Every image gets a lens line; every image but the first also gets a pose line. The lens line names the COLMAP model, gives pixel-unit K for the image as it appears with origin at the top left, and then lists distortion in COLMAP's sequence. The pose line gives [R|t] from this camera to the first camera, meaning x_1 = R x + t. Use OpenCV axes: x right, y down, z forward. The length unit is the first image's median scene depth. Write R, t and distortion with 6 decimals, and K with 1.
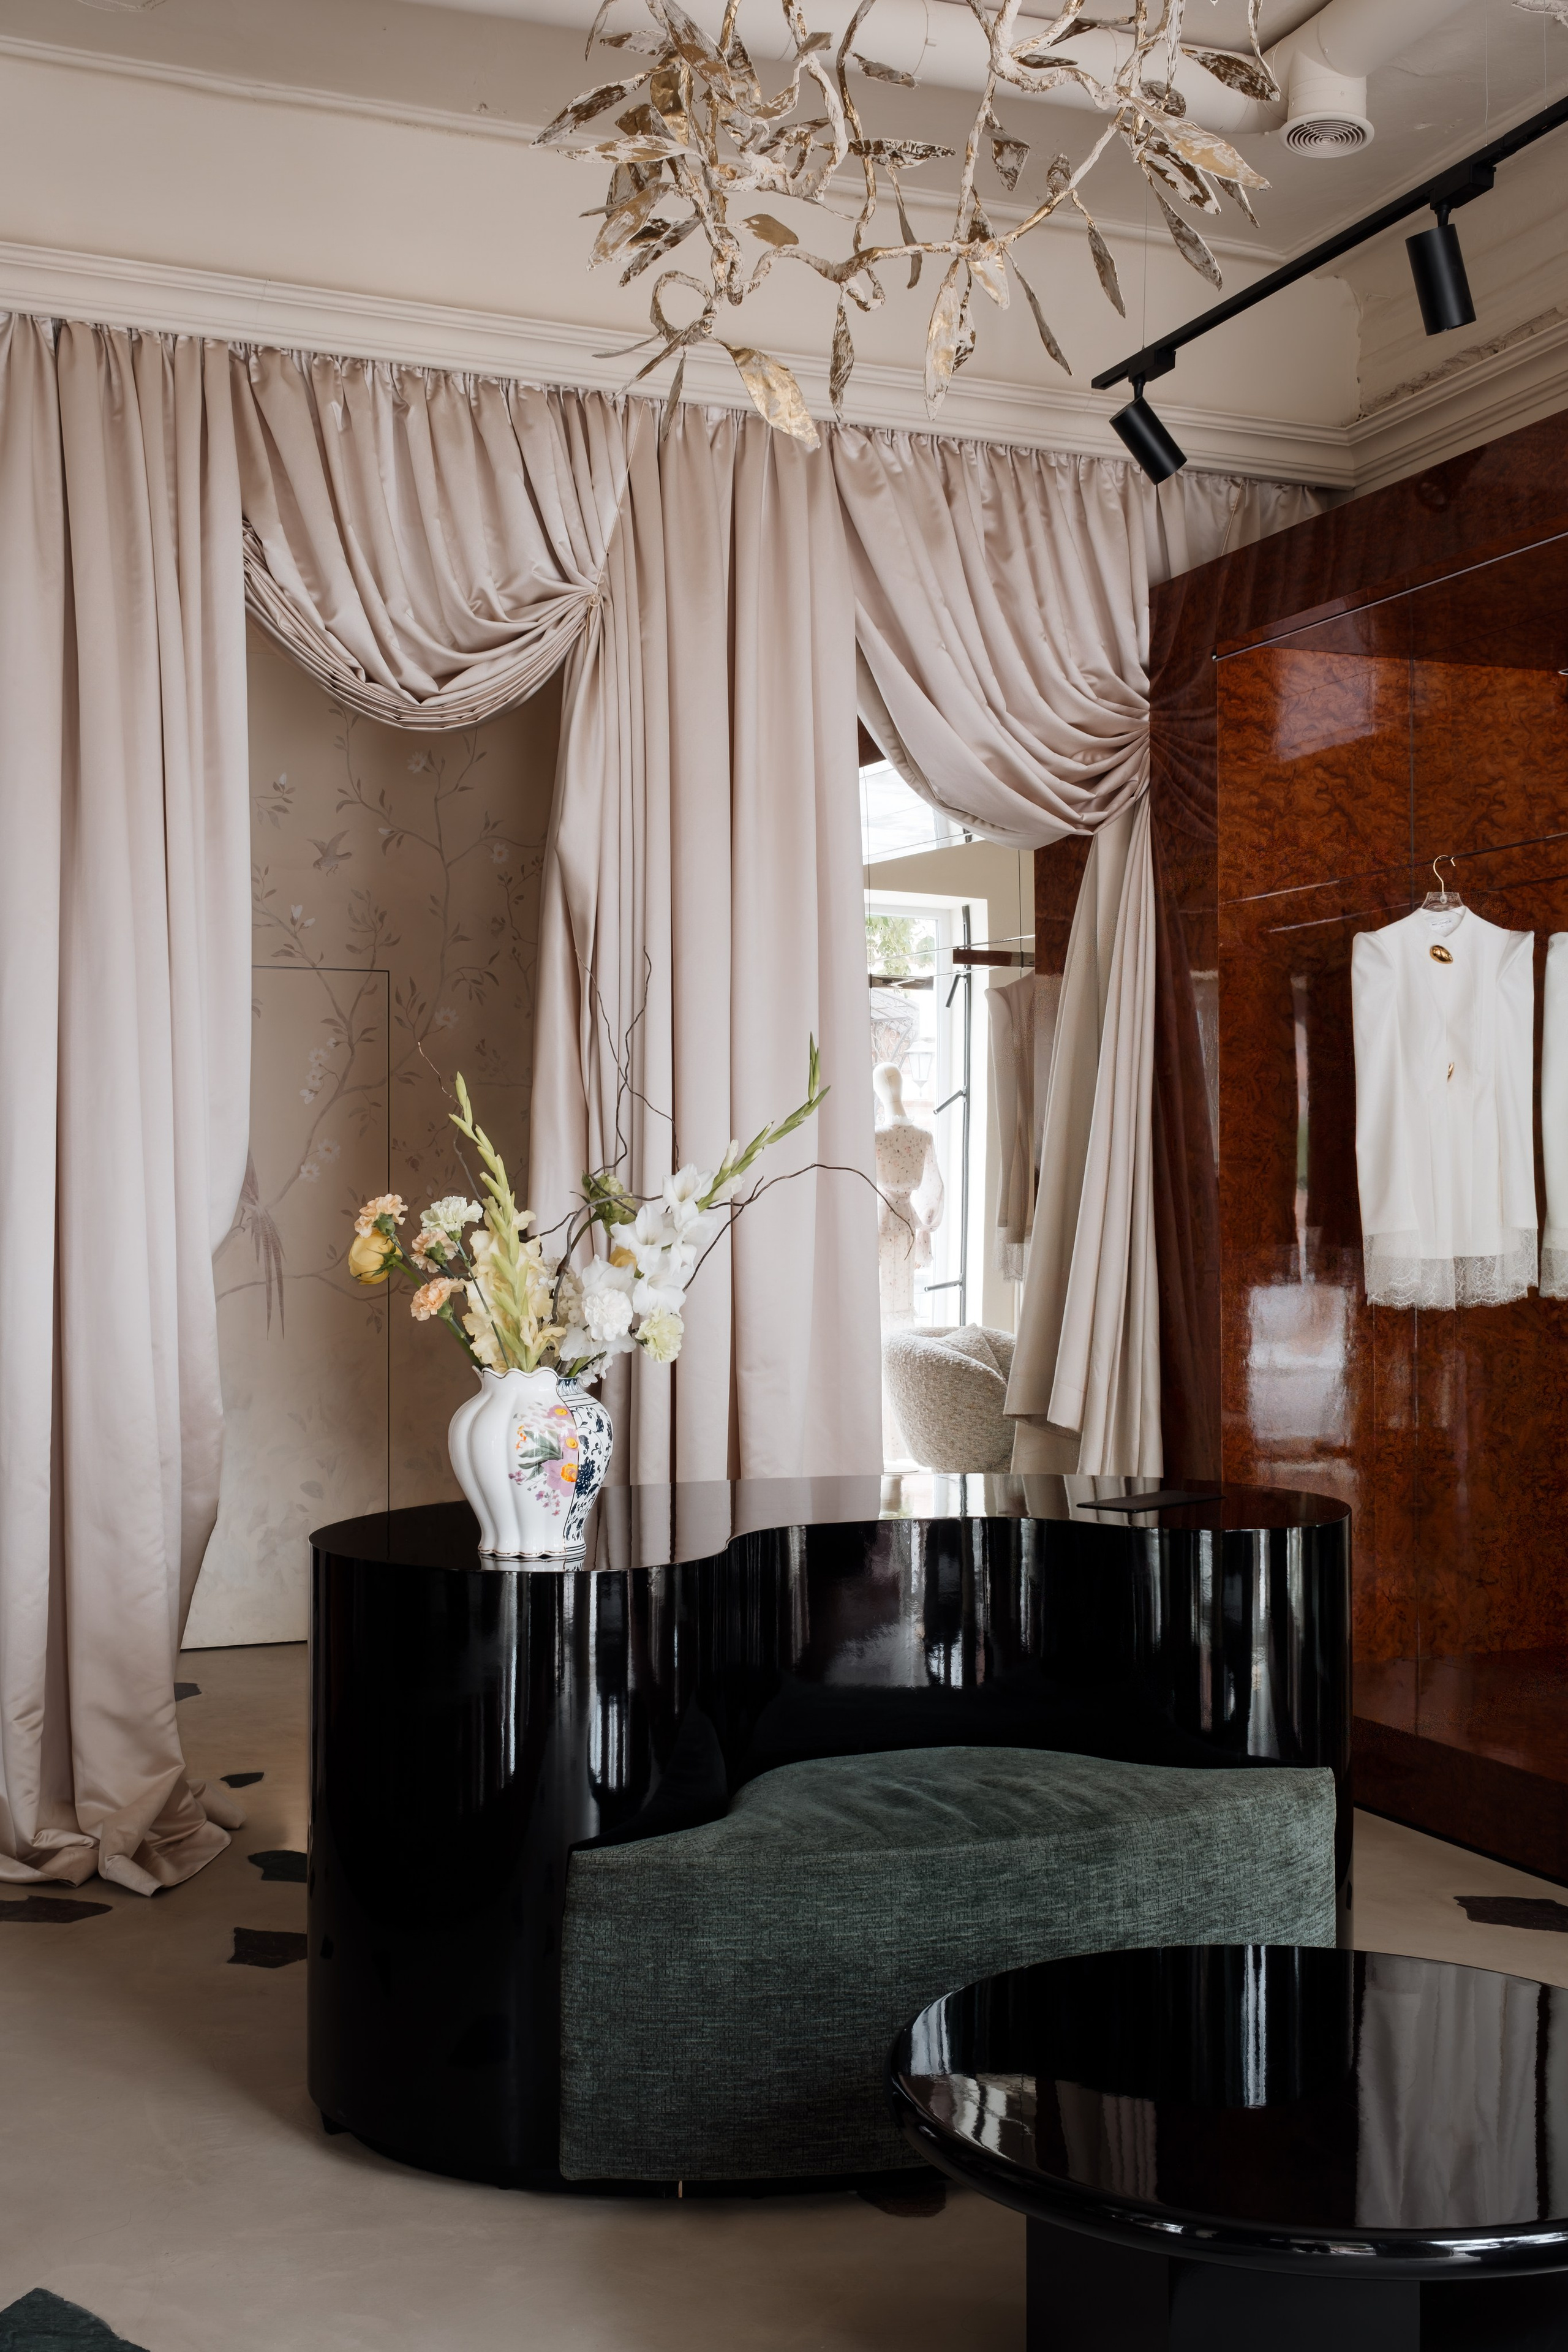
lens RADIAL K [[2639.8, 0, 737.2], [0, 2639.8, 1156.4], [0, 0, 1]] dist [0.005079, -0.013796]
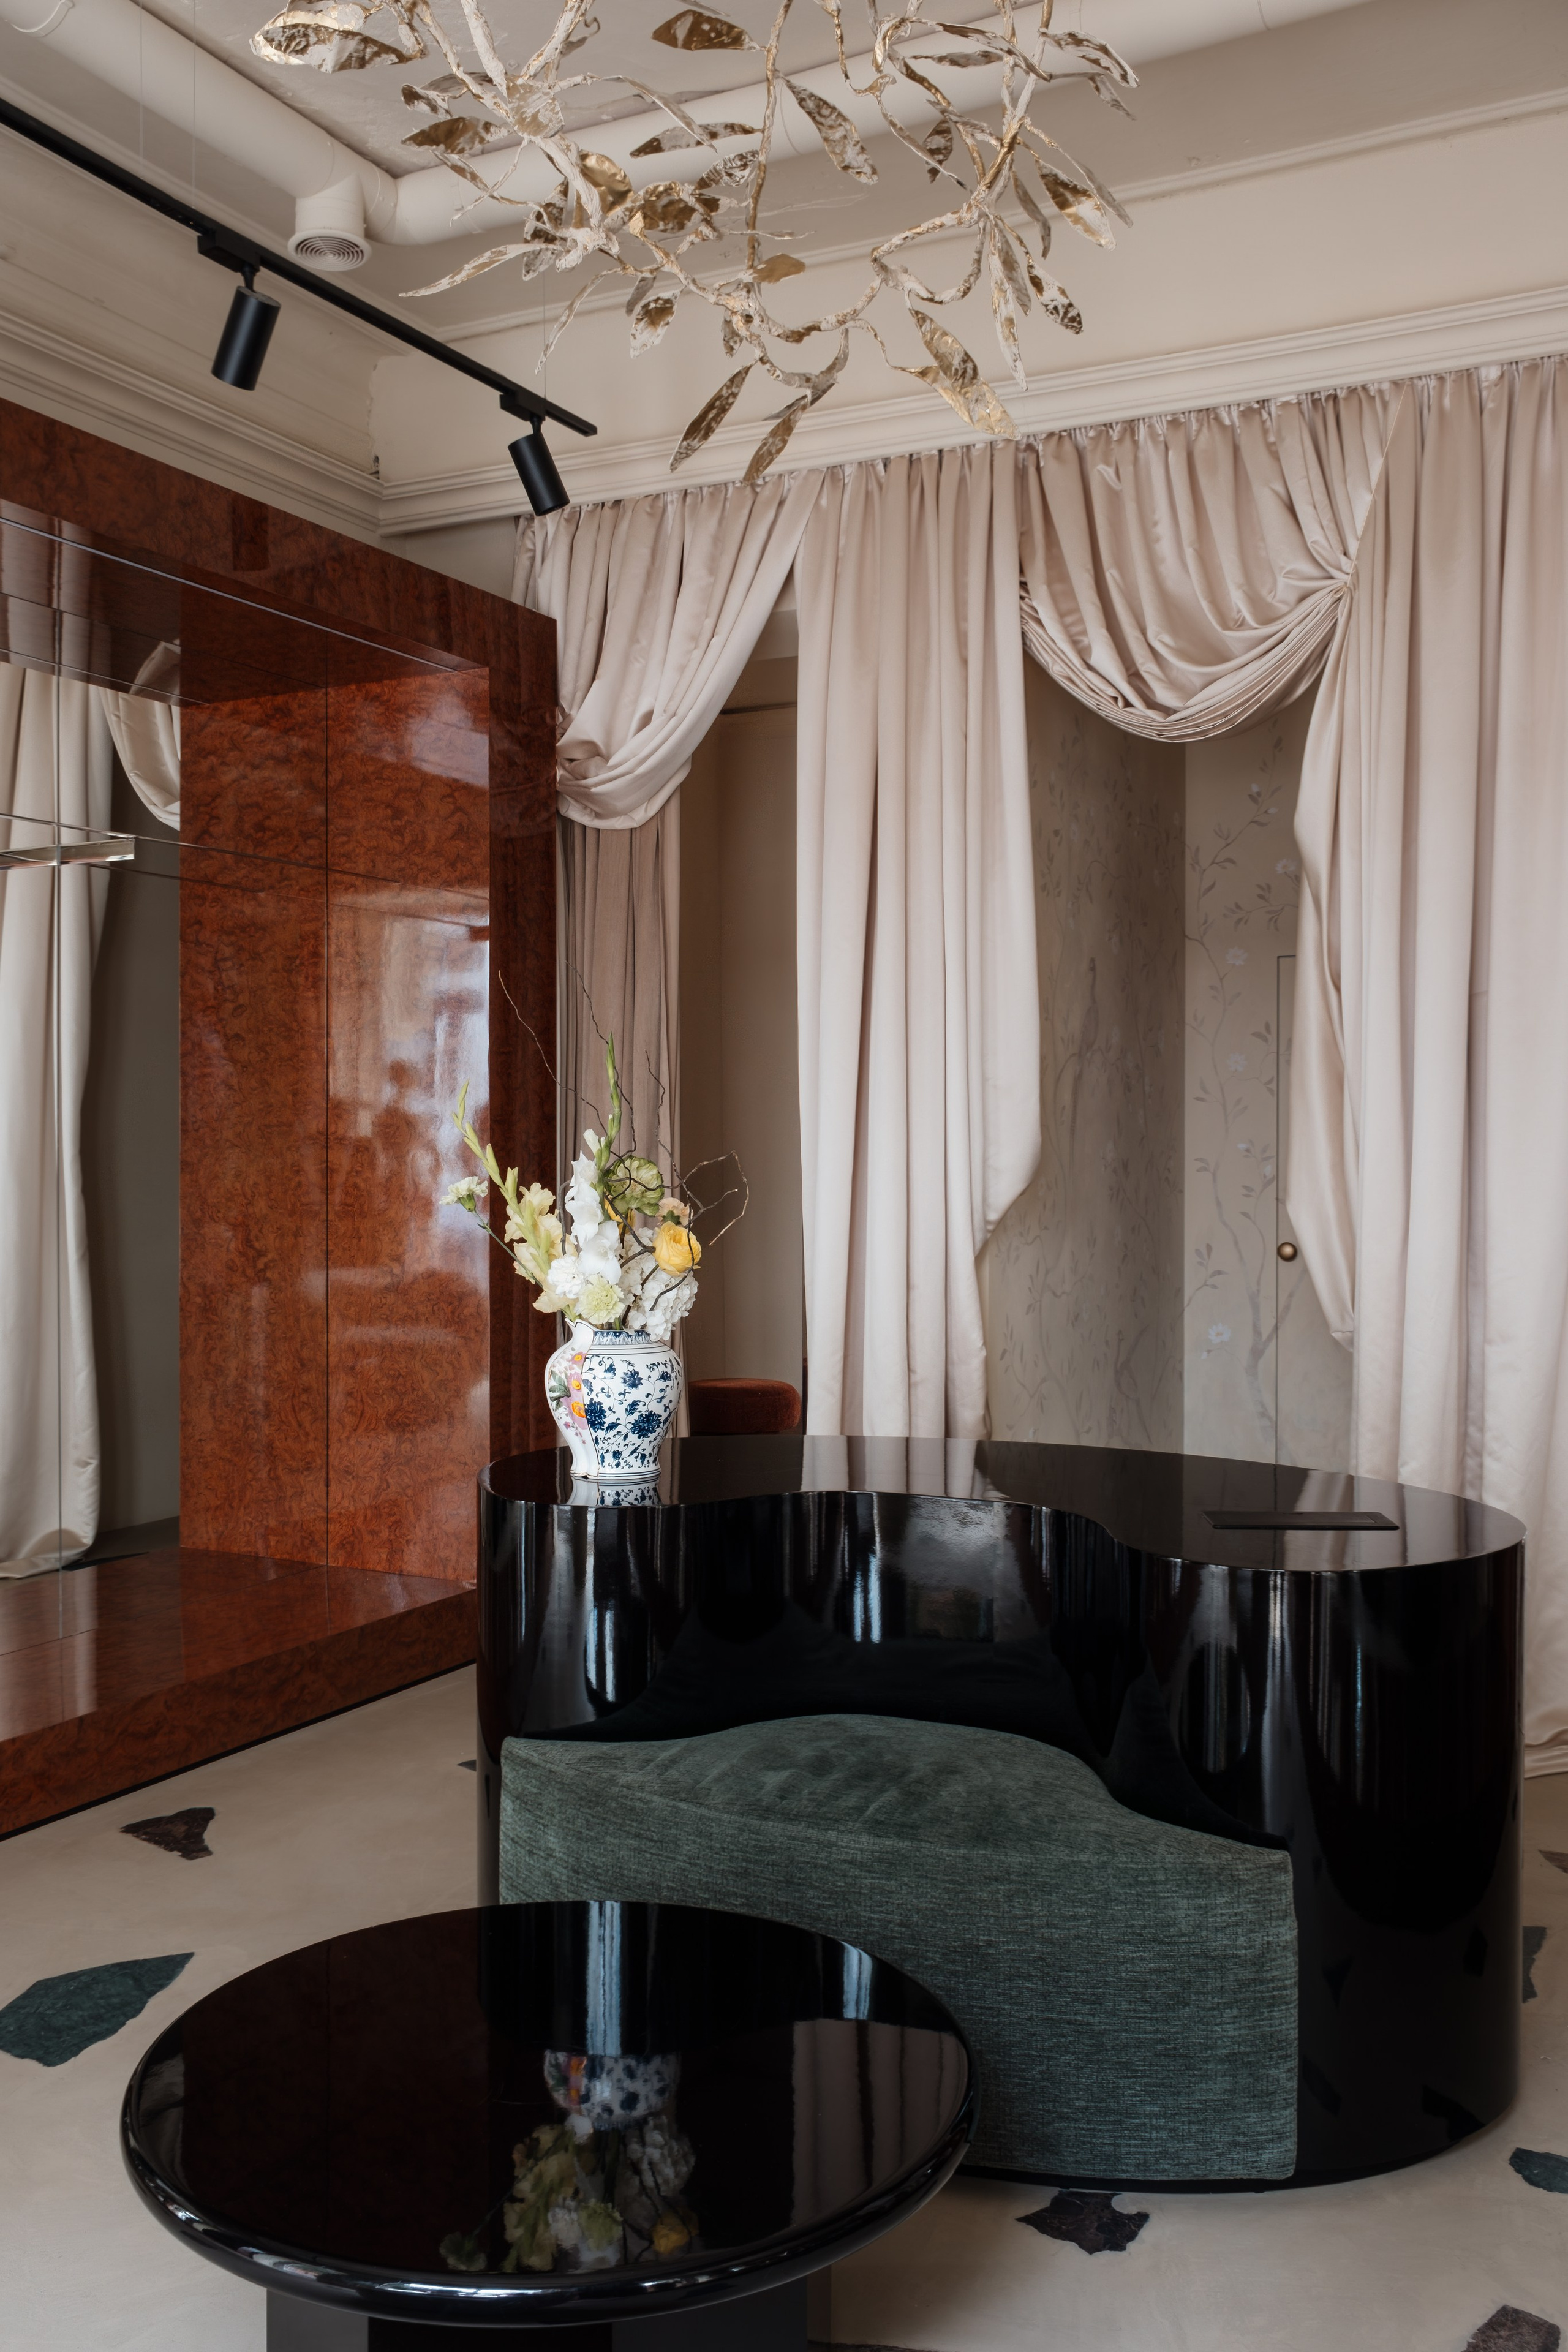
lens RADIAL K [[2056.7, 0, 675.0], [0, 2056.7, 1164.8], [0, 0, 1]] dist [-0.020697, -0.001698]
pose [[0.635875, 0.009677, -0.771732, 0.458464], [0.011741, 0.999684, 0.022210, -0.007167], [0.771703, -0.023184, 0.635560, 0.321132]]
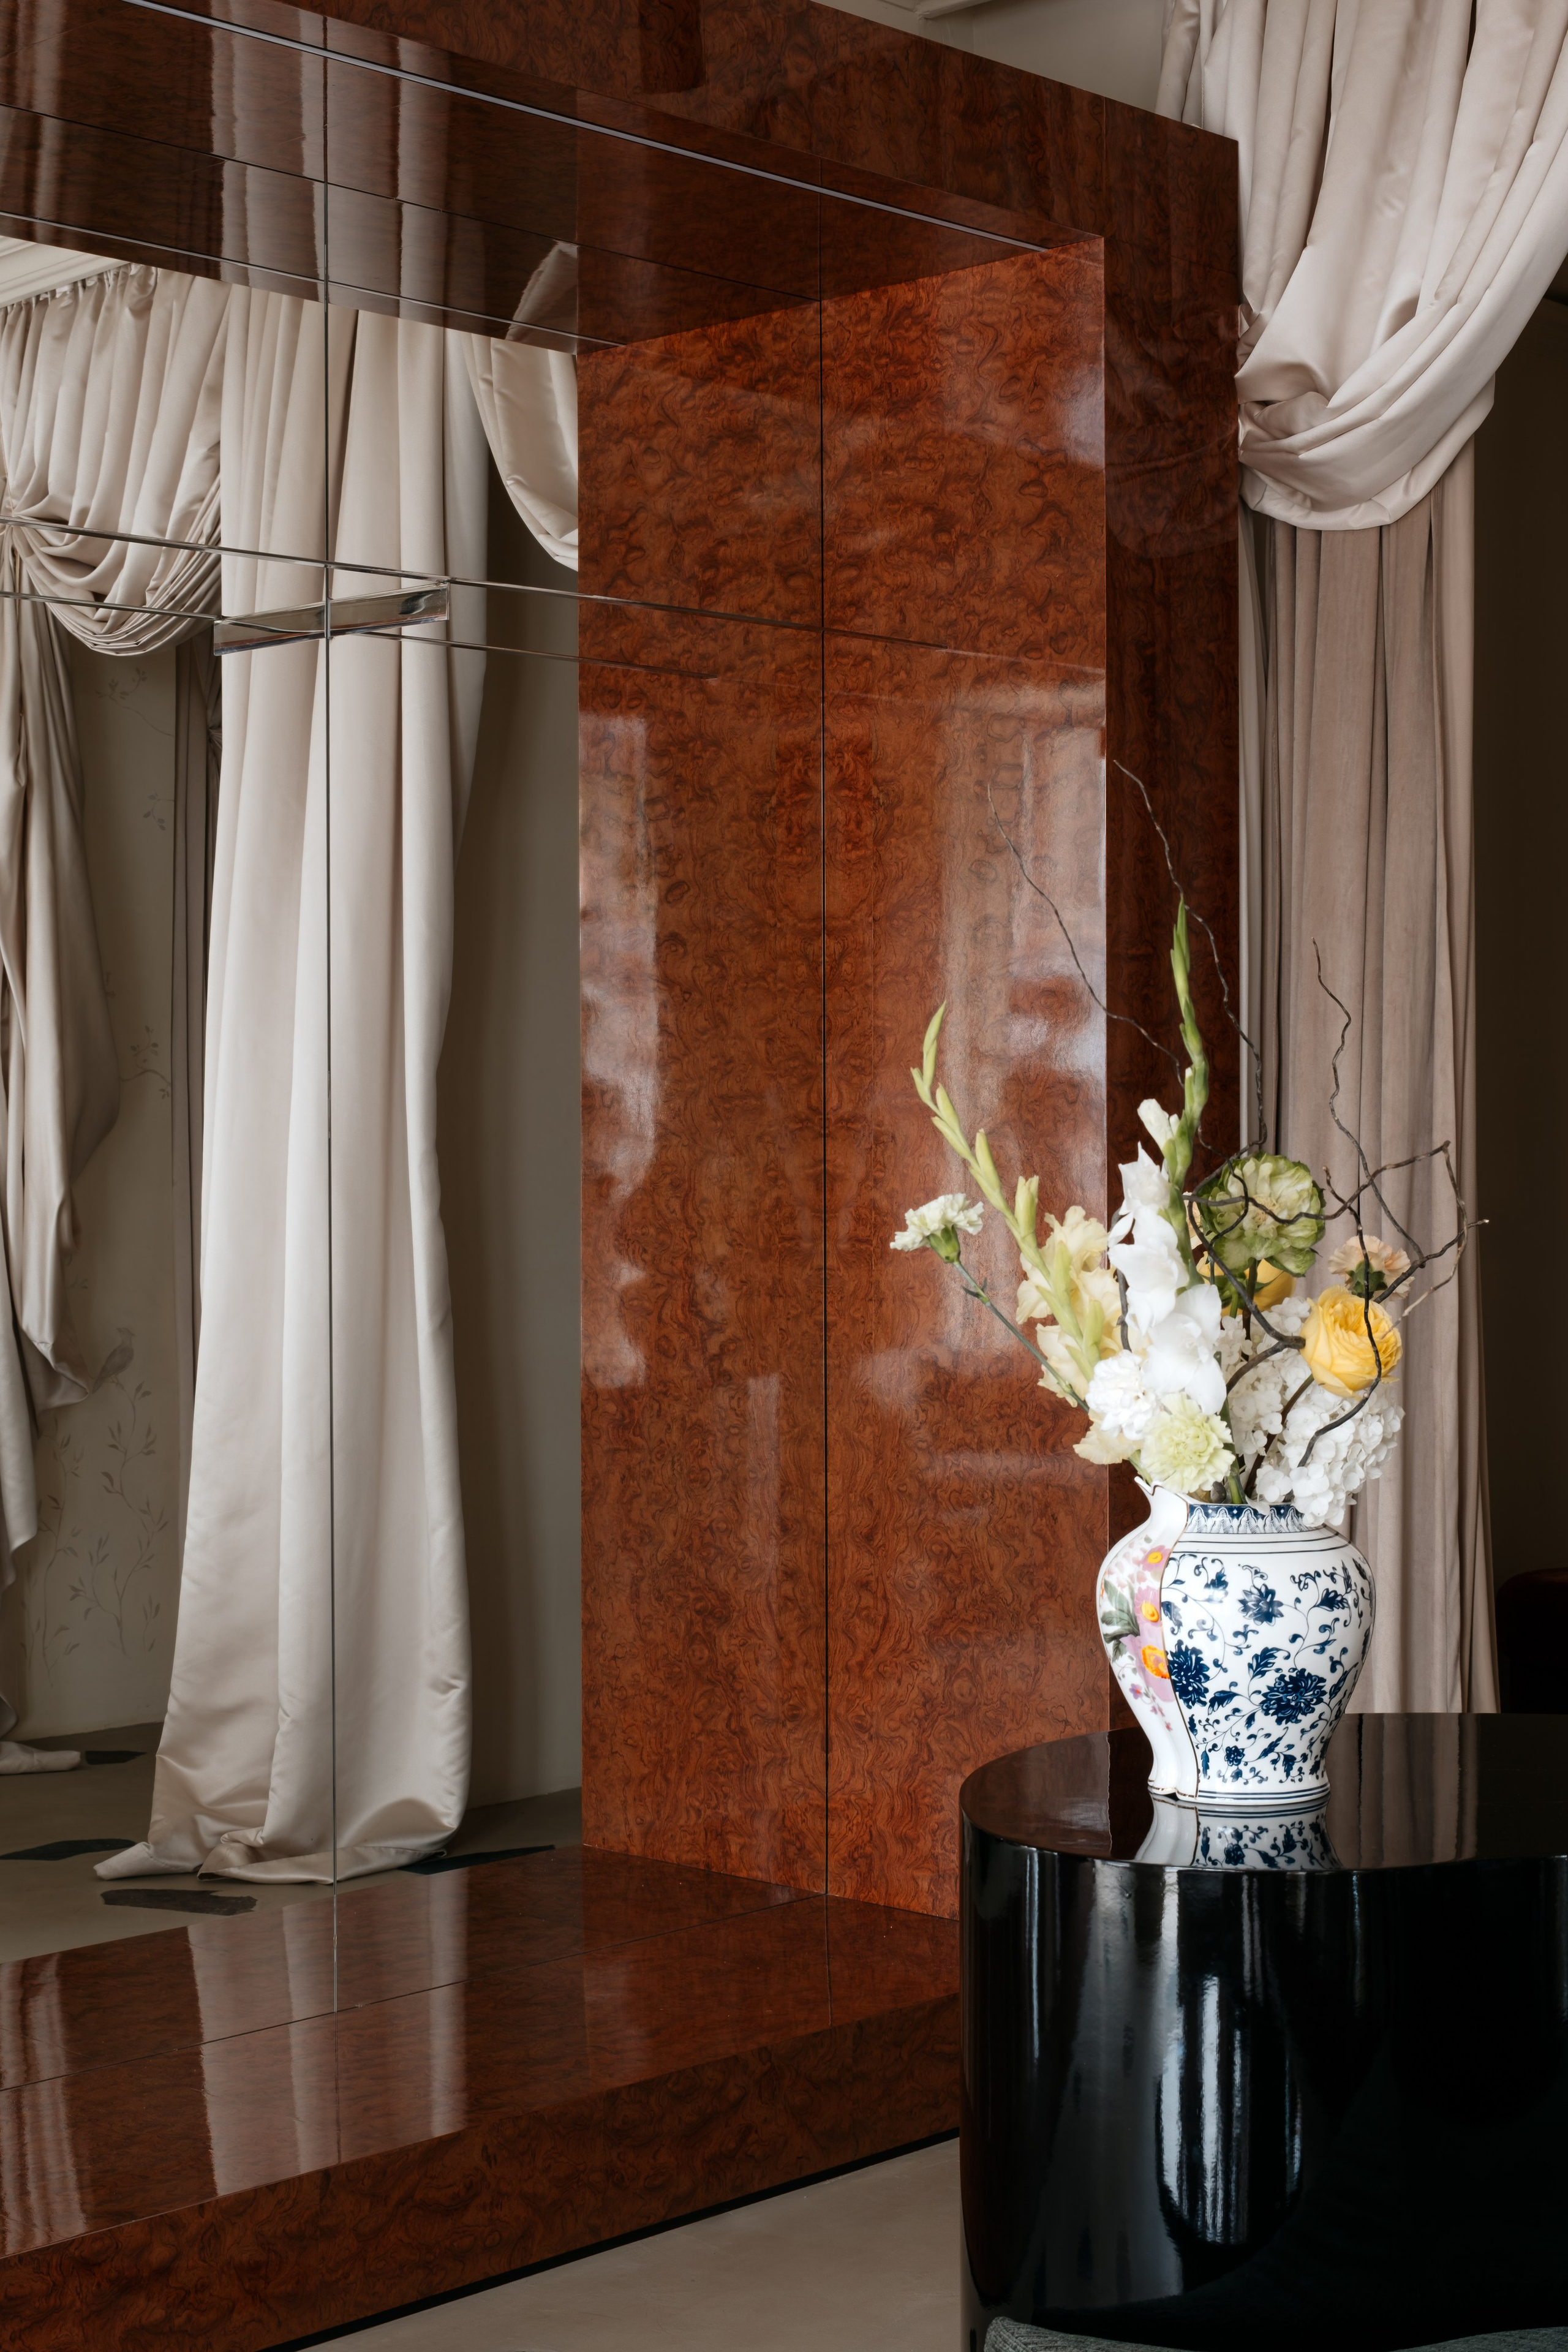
lens RADIAL K [[3439.9, 0, 709.6], [0, 3439.9, 1166.3], [0, 0, 1]] dist [0.014573, -0.026148]
pose [[0.413784, 0.009501, -0.910325, 0.398649], [0.020360, 0.999599, 0.019687, -0.005862], [0.910147, -0.026680, 0.413425, 0.429518]]
